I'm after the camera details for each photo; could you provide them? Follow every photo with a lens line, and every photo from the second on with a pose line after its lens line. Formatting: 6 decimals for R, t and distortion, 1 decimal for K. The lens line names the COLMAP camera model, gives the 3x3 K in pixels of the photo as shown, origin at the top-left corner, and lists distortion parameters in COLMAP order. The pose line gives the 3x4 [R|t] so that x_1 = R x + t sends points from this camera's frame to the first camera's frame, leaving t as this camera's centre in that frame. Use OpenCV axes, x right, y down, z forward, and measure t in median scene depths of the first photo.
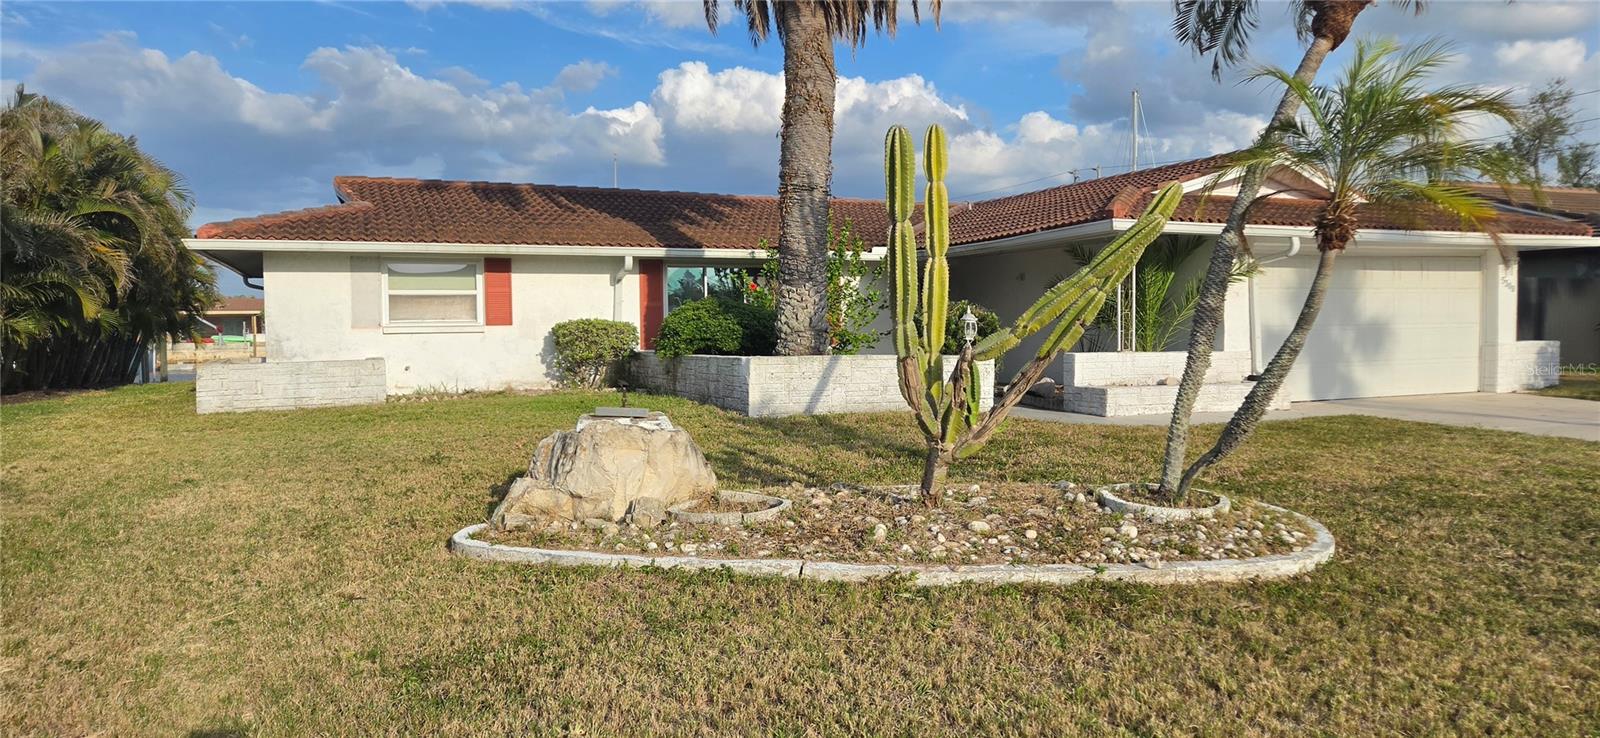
lens RADIAL K [[1069.5, 0, 820.0], [0, 1069.5, 370.4], [0, 0, 1]] dist [0.069039, -0.044965]
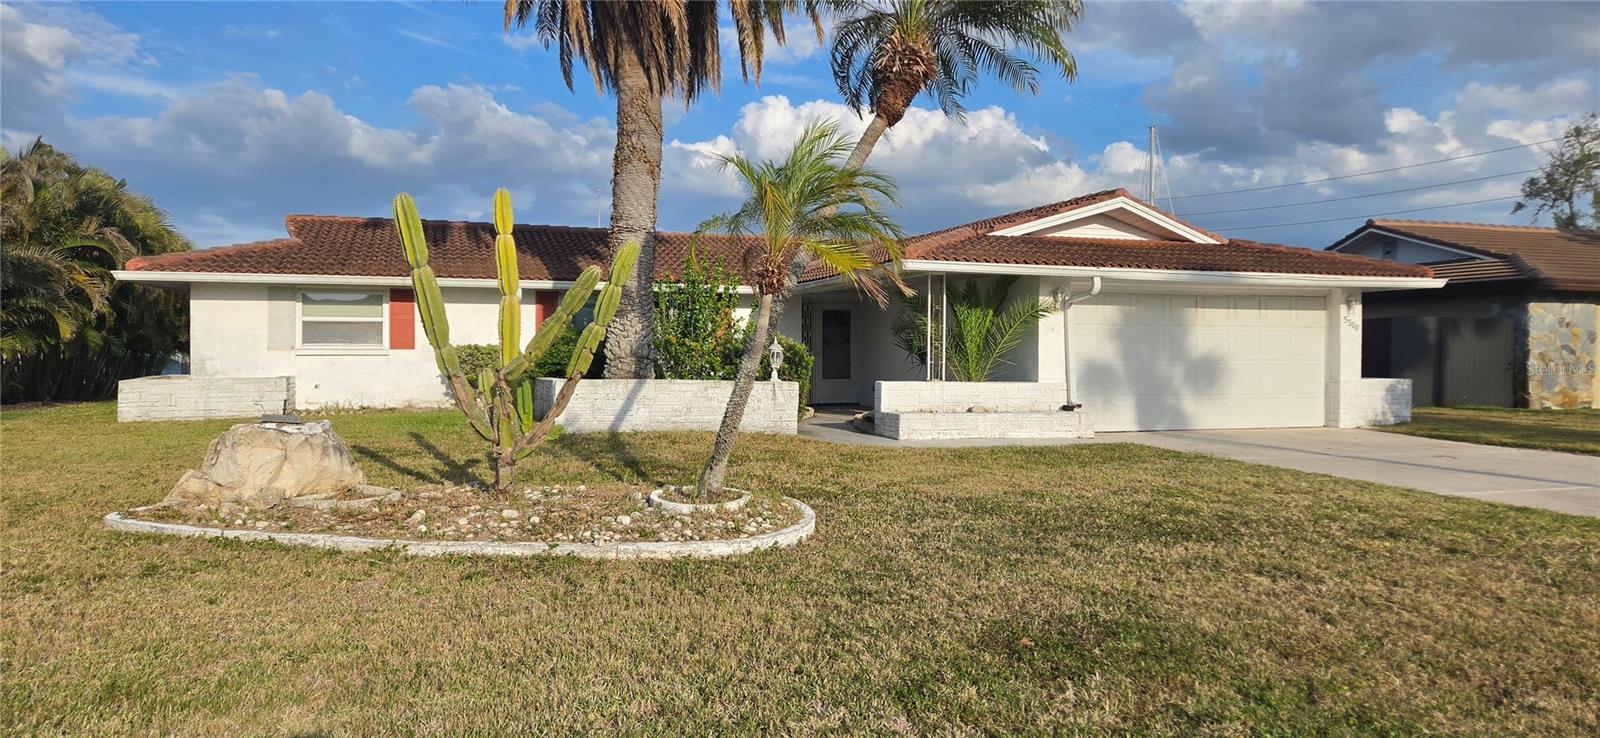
lens RADIAL K [[1069.5, 0, 800.3], [0, 1069.5, 365.5], [0, 0, 1]] dist [0.069039, -0.044965]
pose [[0.995856, 0.014892, -0.089717, 0.203535], [-0.017794, 0.999341, -0.031636, 0.002873], [0.089187, 0.033102, 0.995465, -0.070912]]
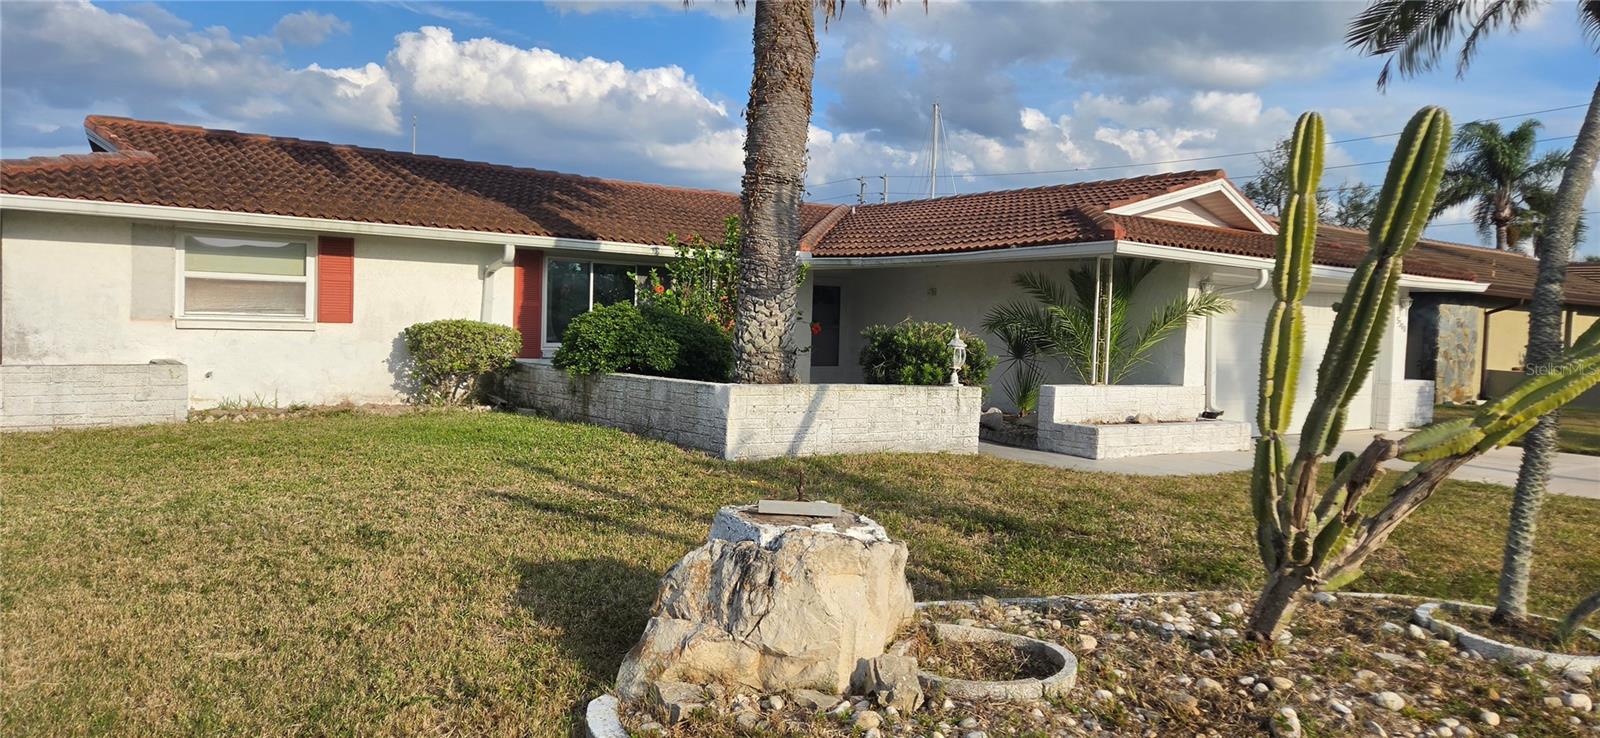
lens RADIAL K [[1069.5, 0, 824.9], [0, 1069.5, 374.6], [0, 0, 1]] dist [0.069039, -0.044965]
pose [[0.971611, 0.031720, 0.234447, -0.129450], [-0.033721, 0.999421, 0.004531, -0.018778], [-0.234168, -0.012308, 0.972118, 0.139797]]
